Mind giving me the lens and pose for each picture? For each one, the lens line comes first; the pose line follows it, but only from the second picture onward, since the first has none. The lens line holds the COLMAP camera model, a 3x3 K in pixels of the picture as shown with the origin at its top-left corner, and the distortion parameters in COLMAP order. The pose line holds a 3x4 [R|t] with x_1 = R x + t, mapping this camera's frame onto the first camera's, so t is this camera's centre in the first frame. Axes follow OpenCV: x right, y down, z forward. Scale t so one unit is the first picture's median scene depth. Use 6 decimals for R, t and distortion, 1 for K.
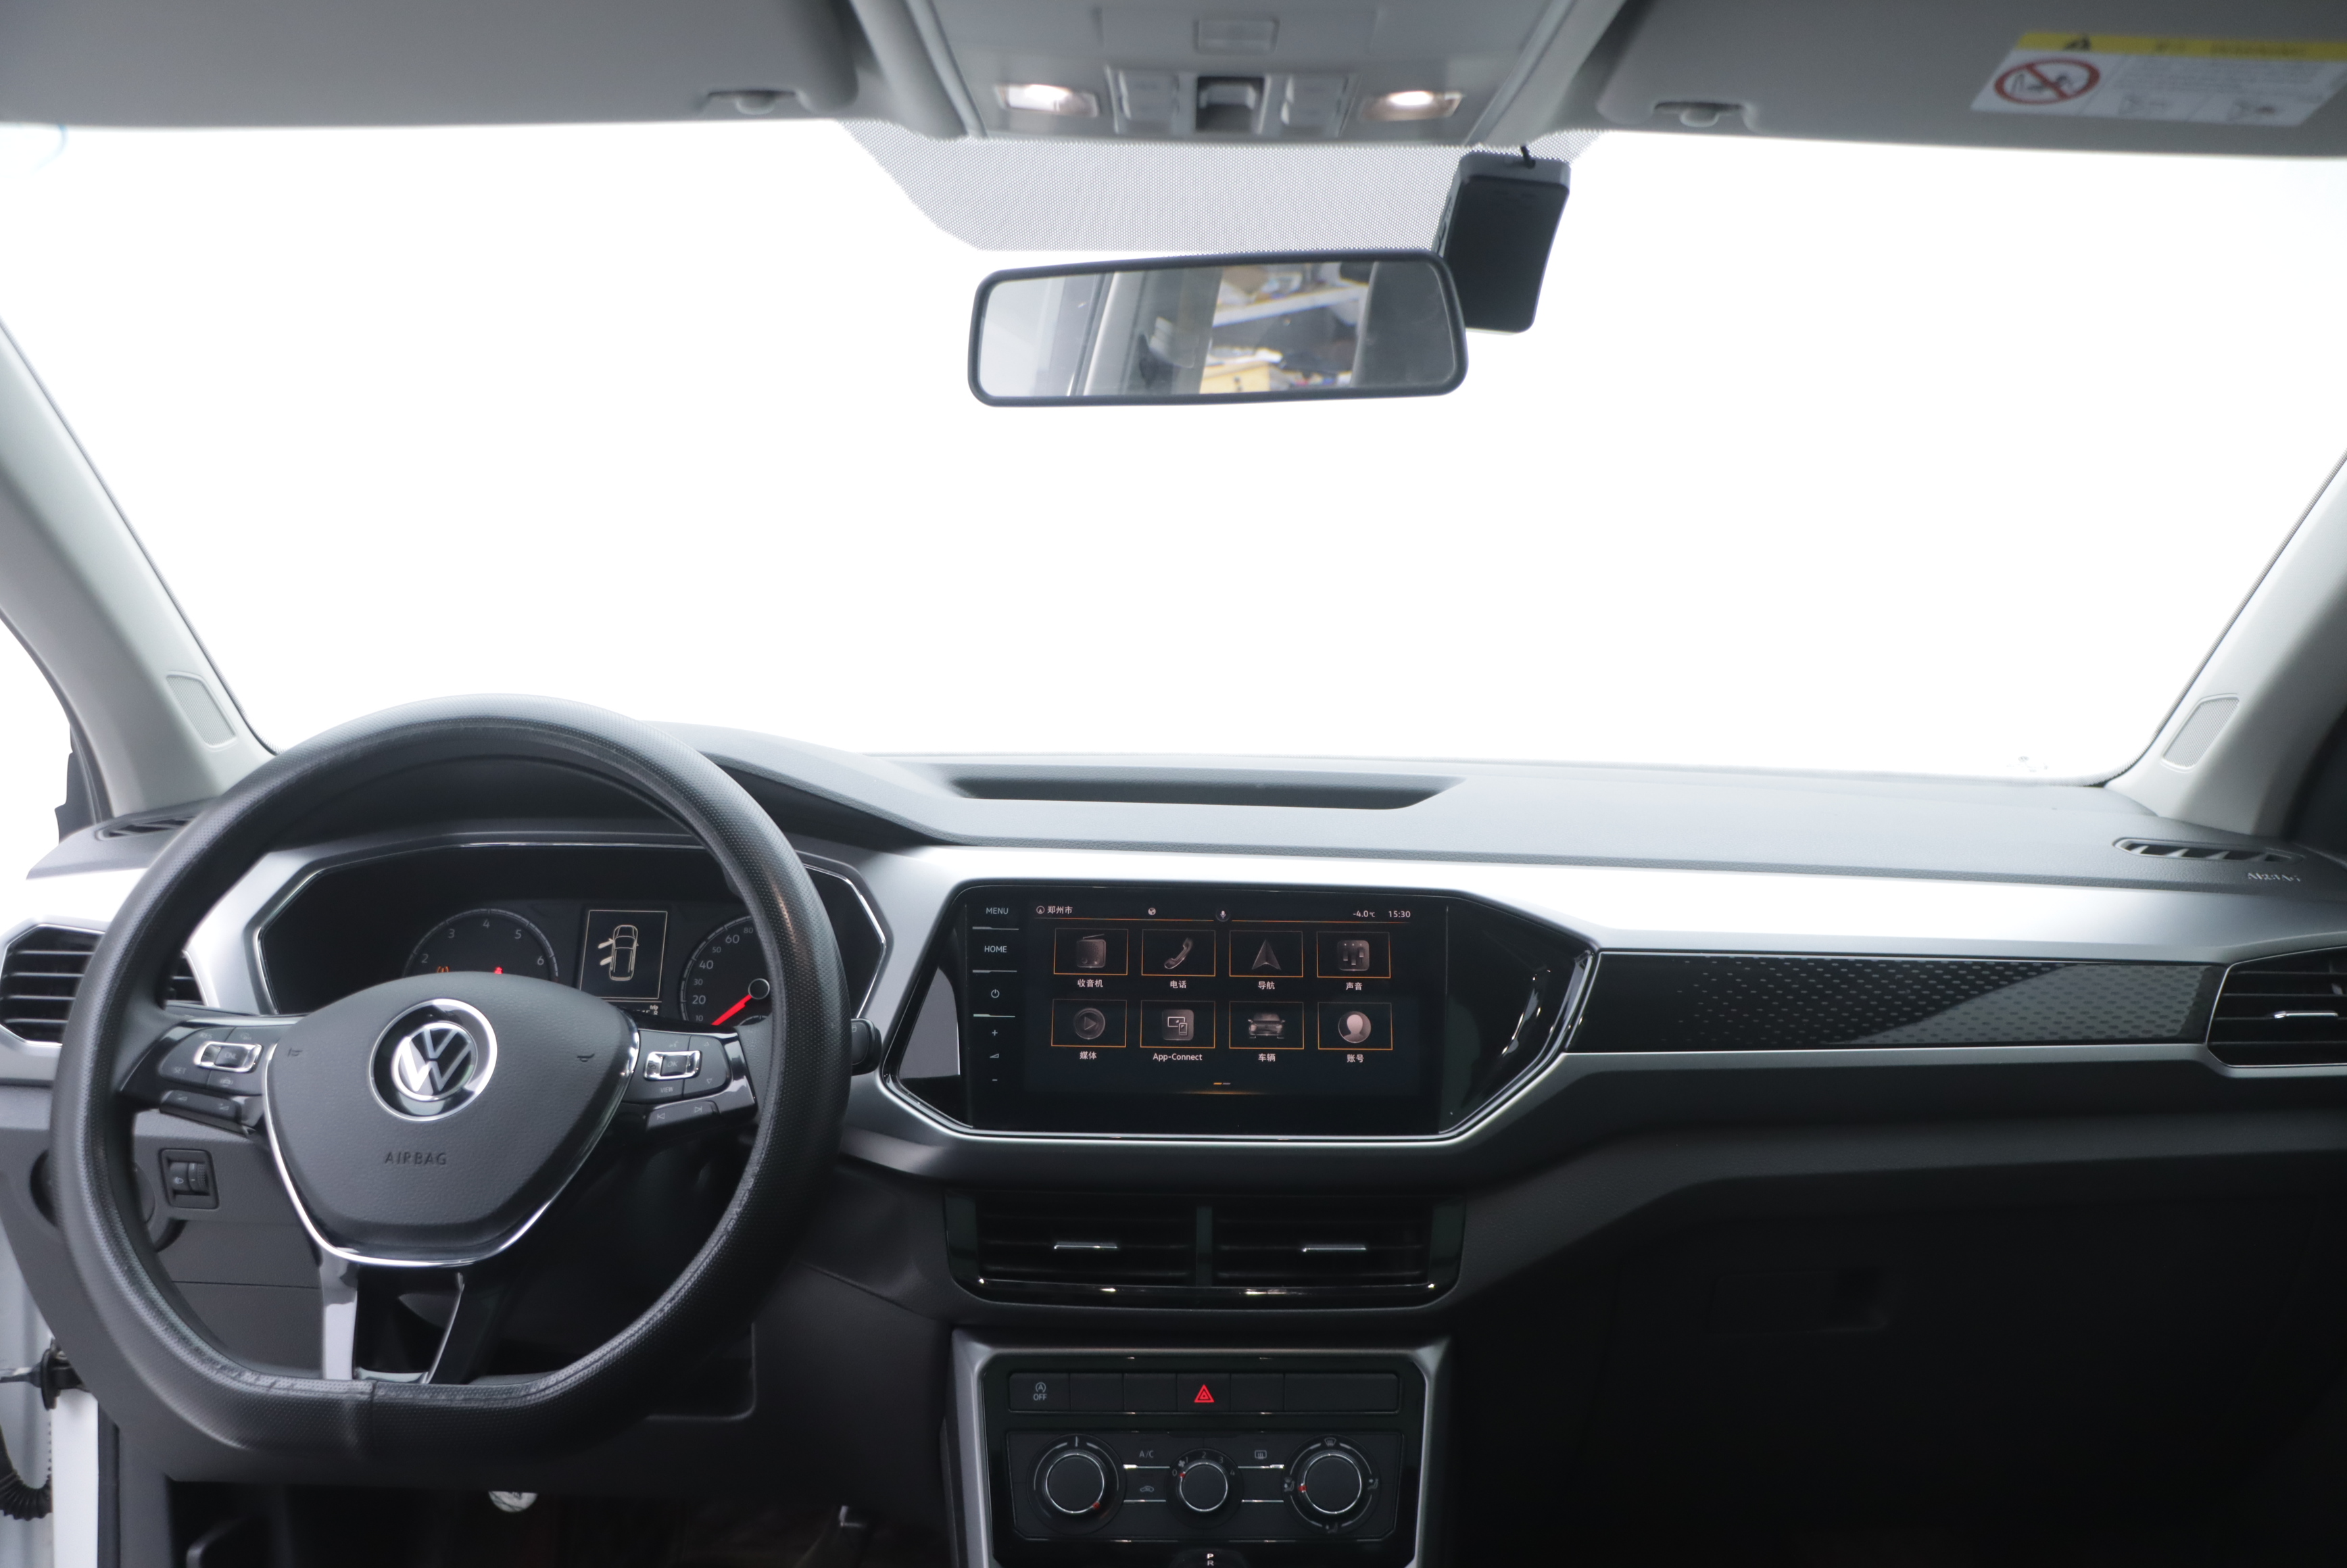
lens RADIAL K [[1884.1, 0, 1181.3], [0, 1884.1, 814.3], [0, 0, 1]] dist [-0.194053, 0.156735]
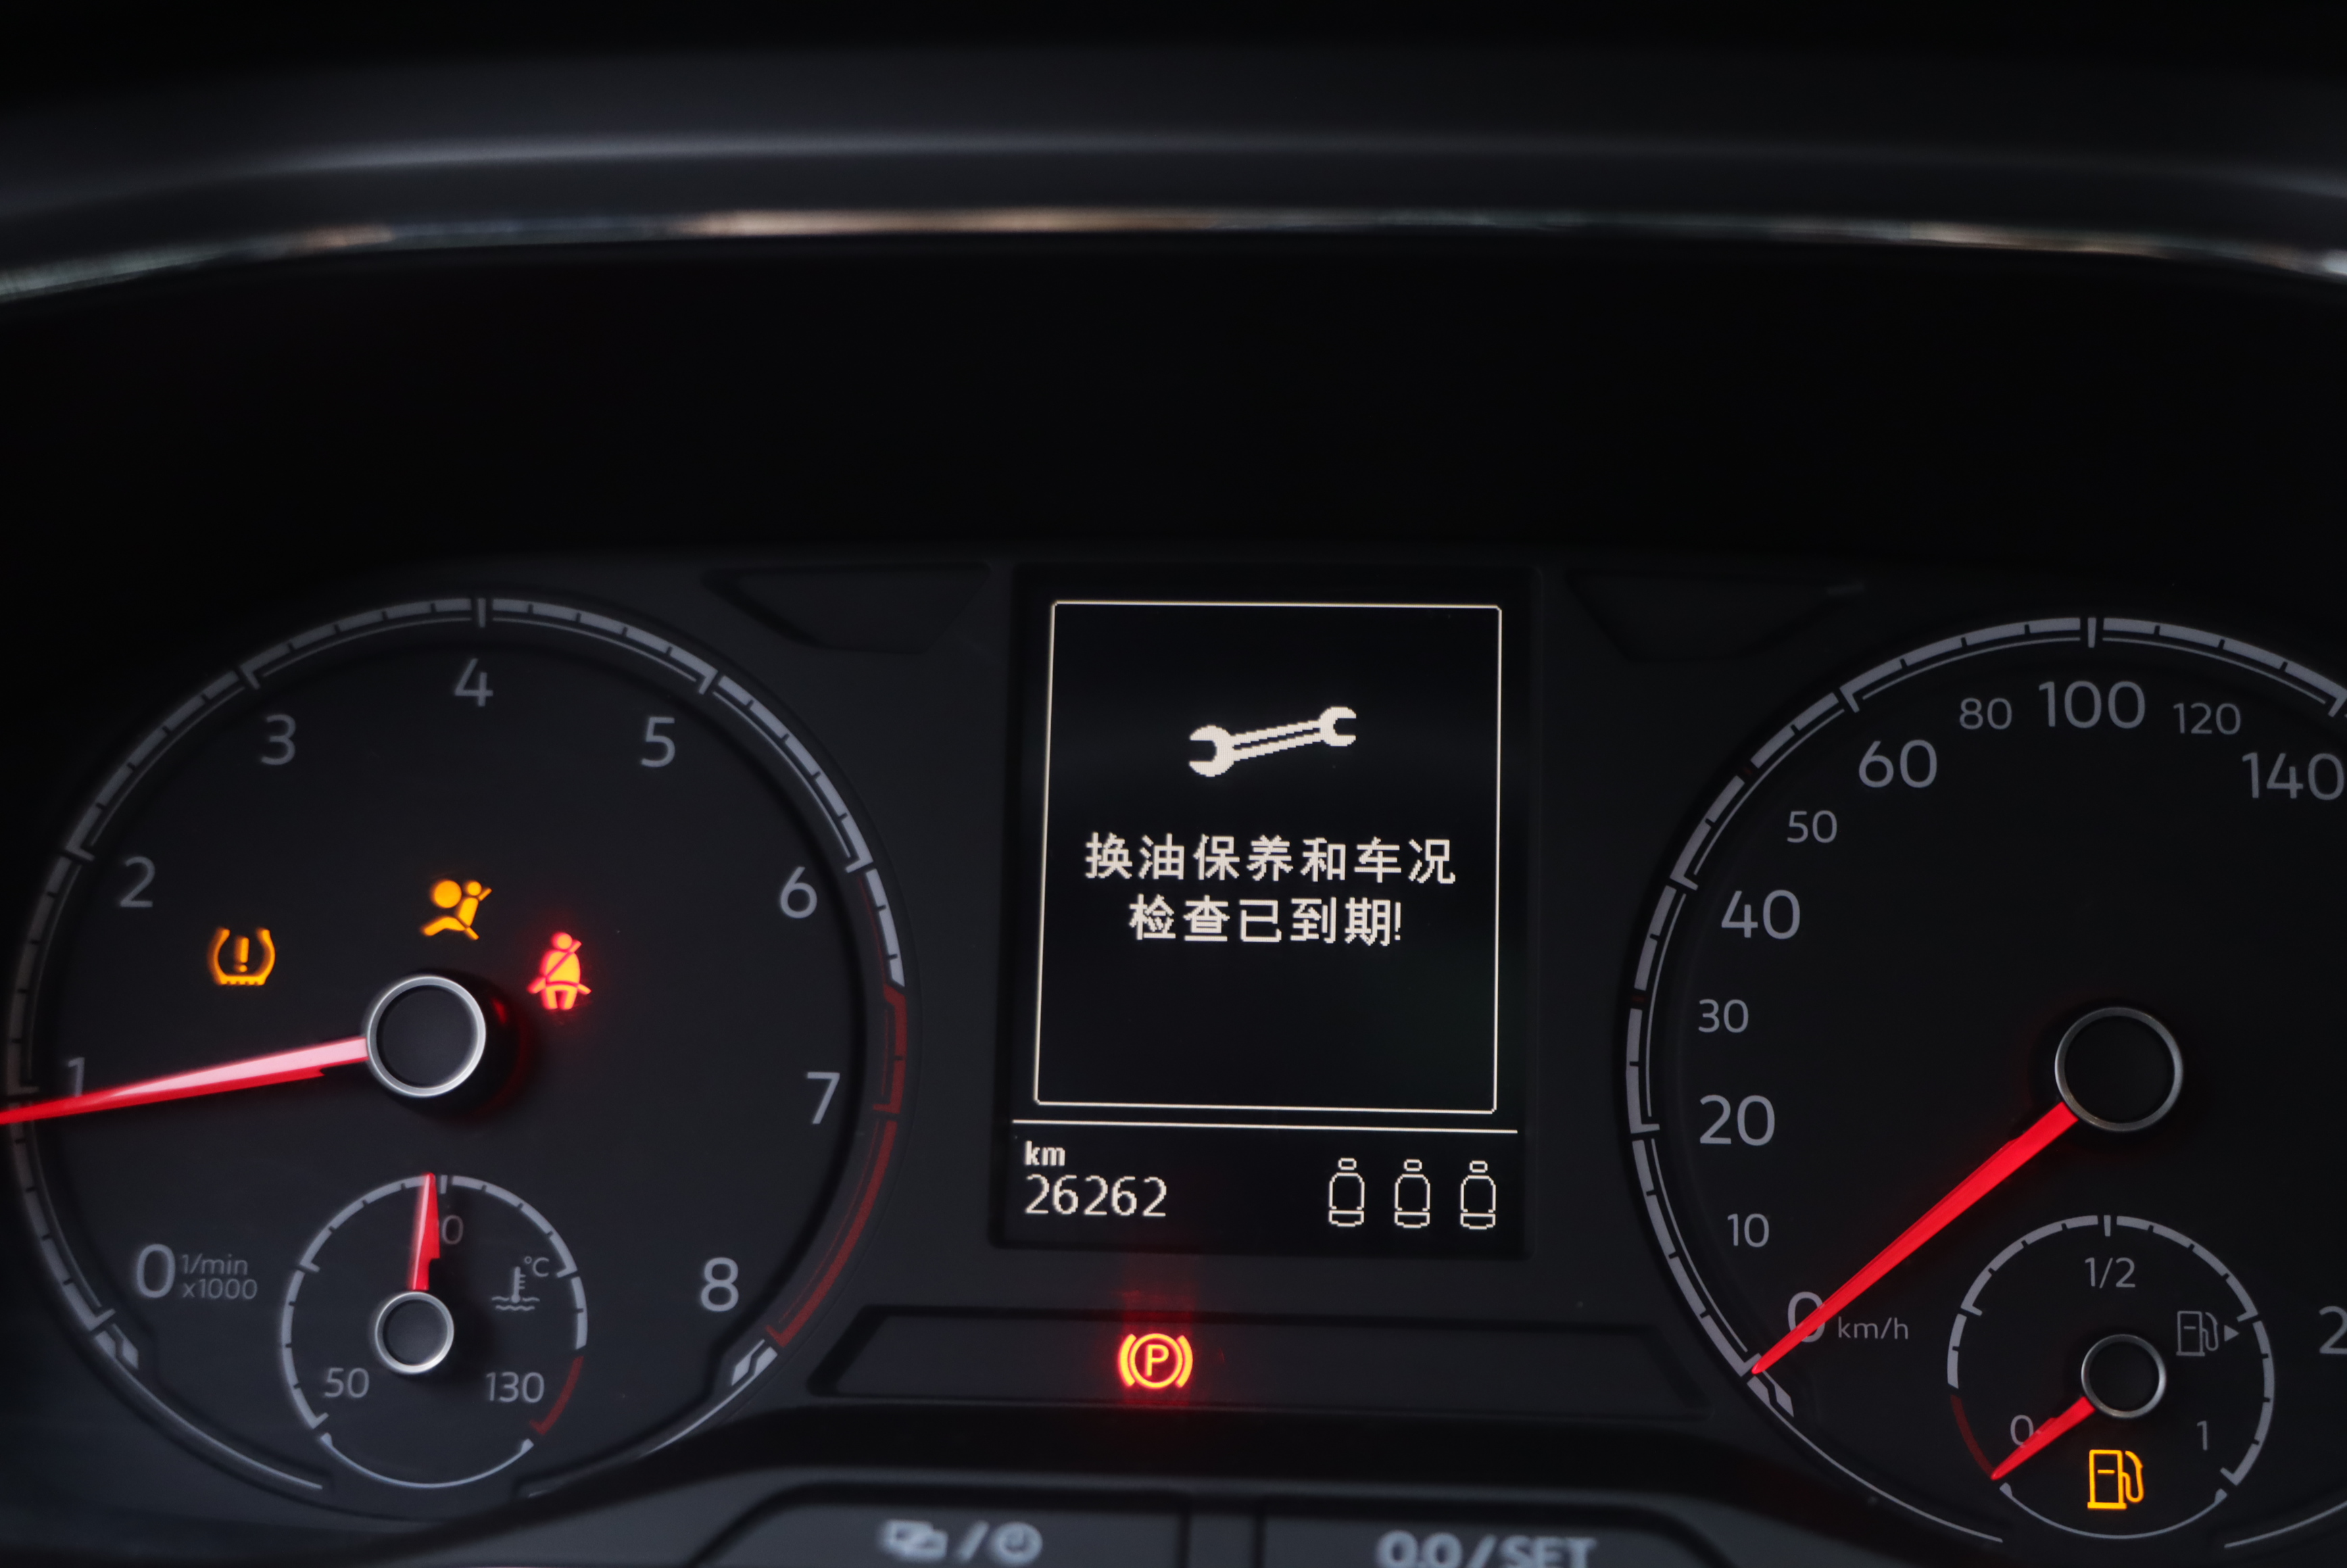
lens RADIAL K [[3175.0, 0, 1175.2], [0, 3175.0, 810.6], [0, 0, 1]] dist [-0.019828, 0.323889]
pose [[0.996894, 0.005074, -0.078587, -0.331450], [0.010260, 0.981048, 0.193493, 0.014395], [0.078079, -0.193698, 0.977949, 0.811565]]
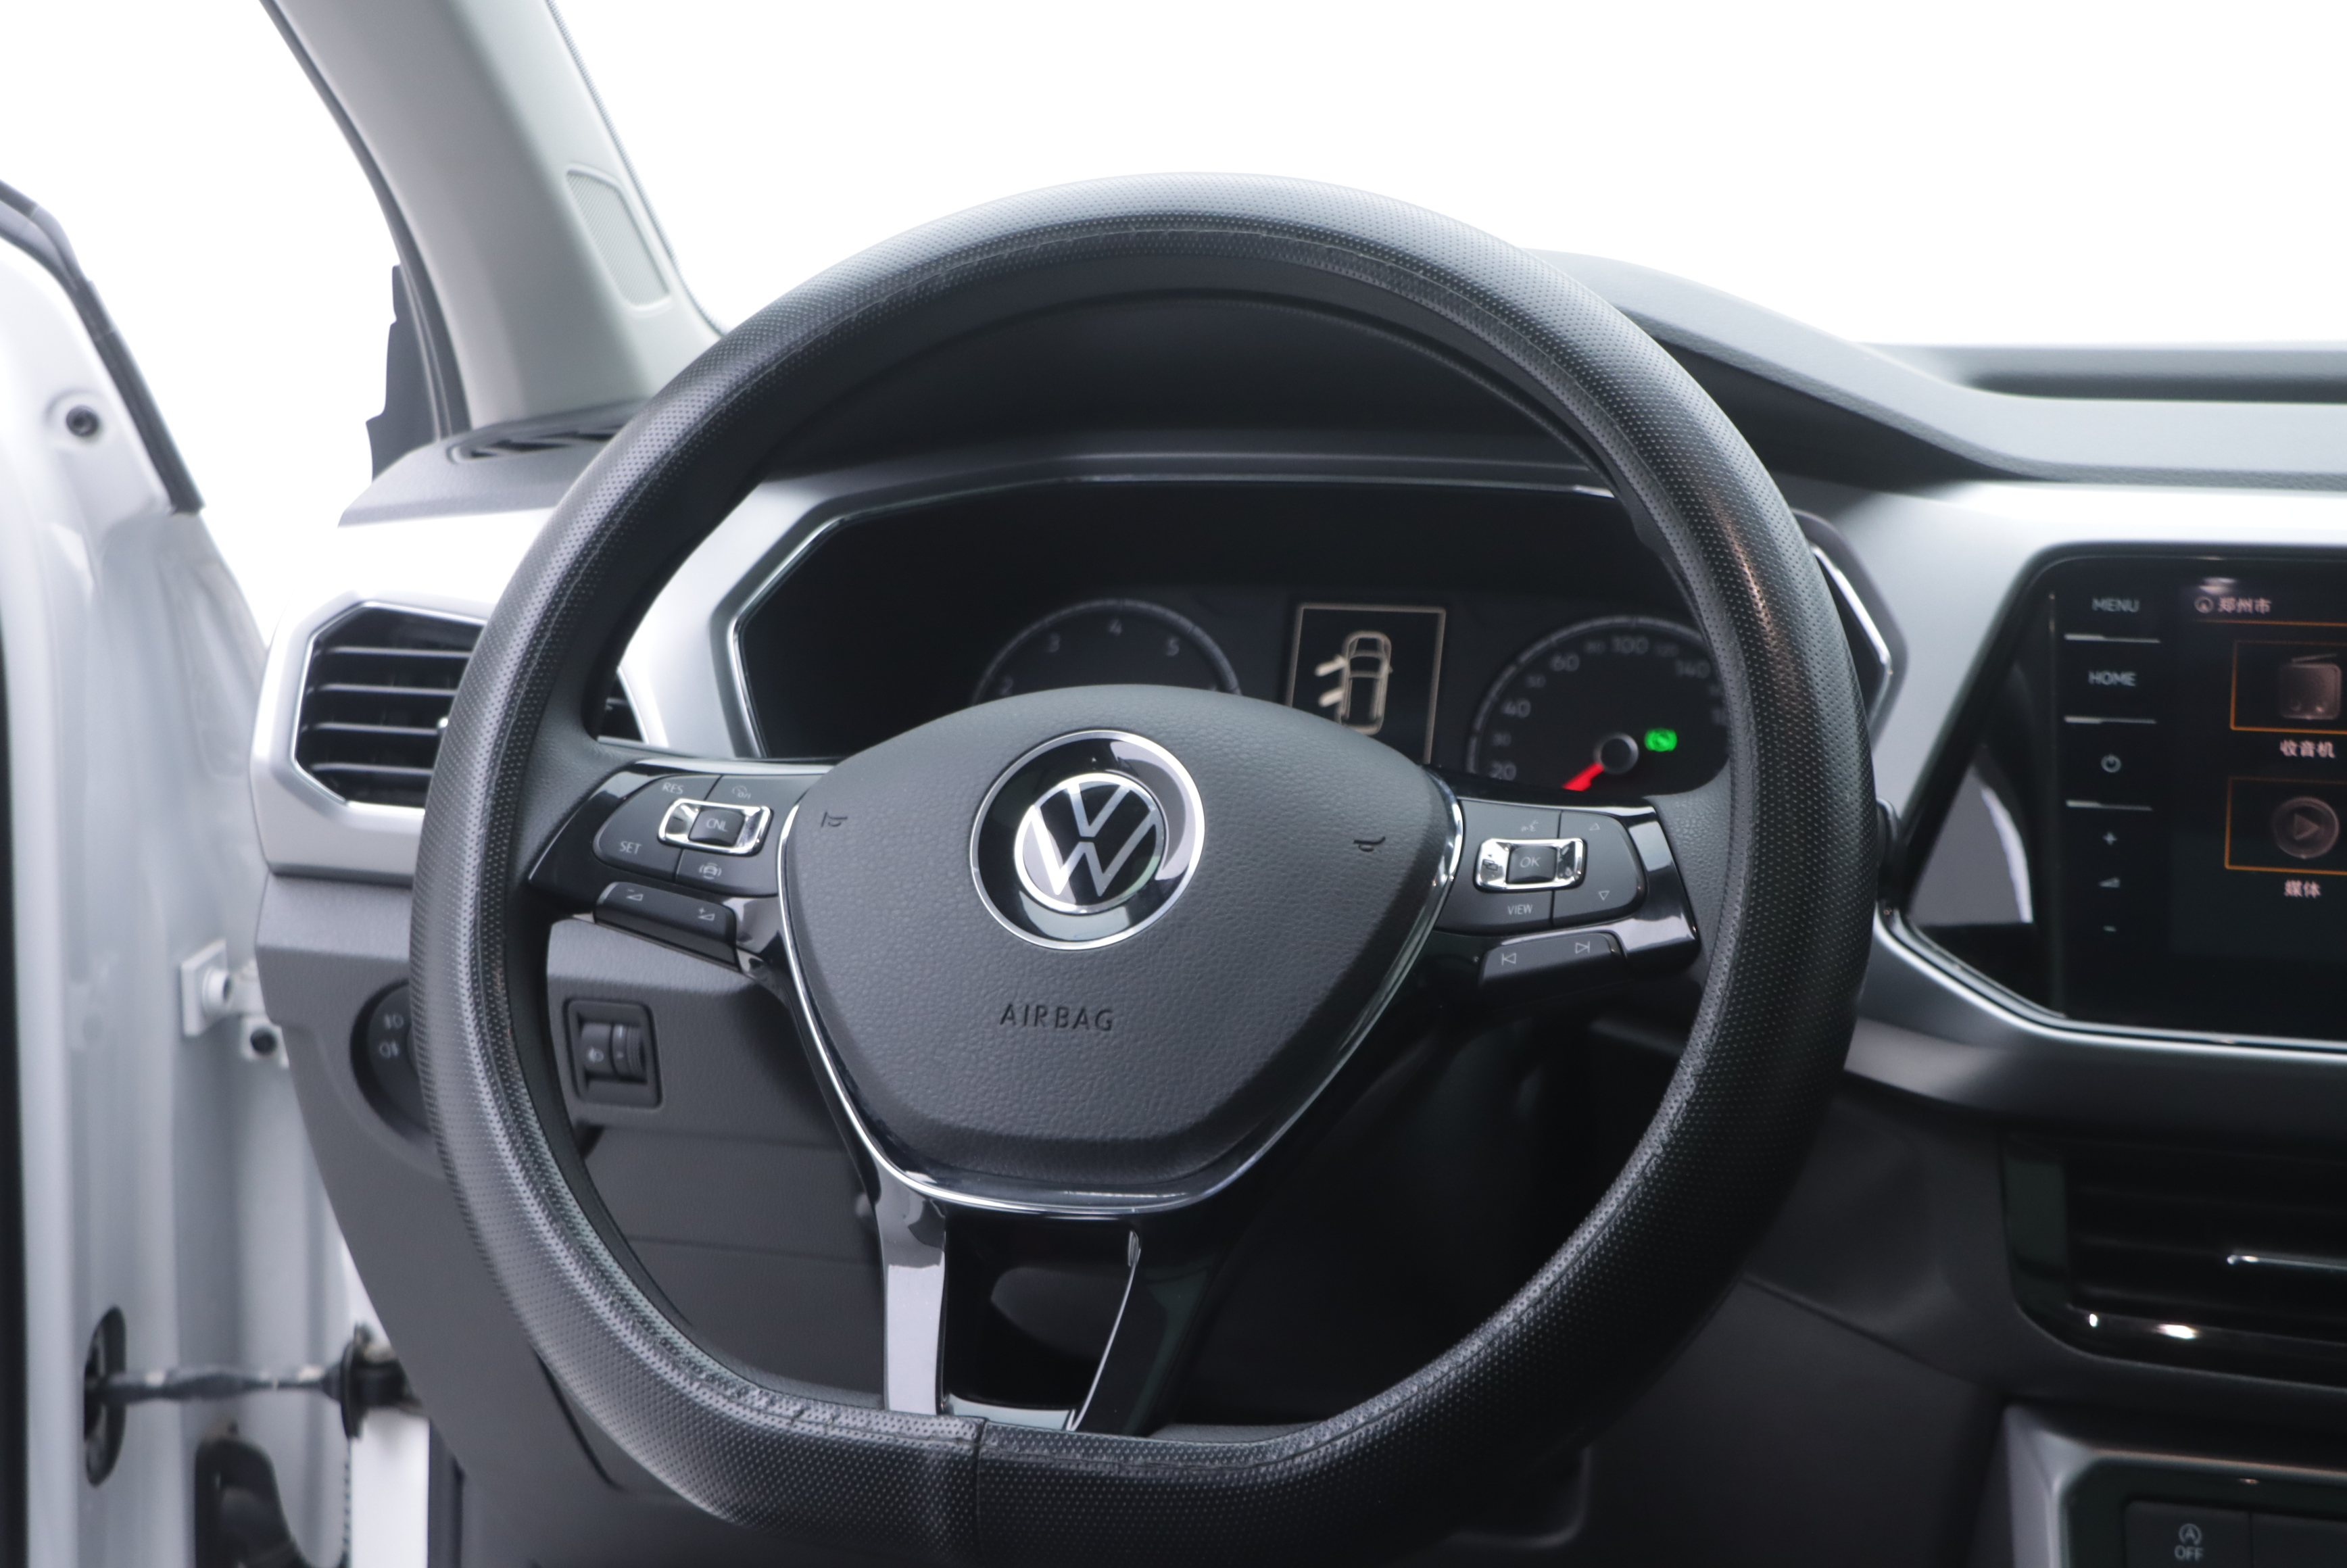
lens RADIAL K [[3175.0, 0, 1175.2], [0, 3175.0, 810.6], [0, 0, 1]] dist [-0.019828, 0.323889]
pose [[0.959688, 0.037332, -0.278576, -0.104973], [-0.014765, 0.996467, 0.082672, 0.040939], [0.280678, -0.075226, 0.956849, 0.090844]]
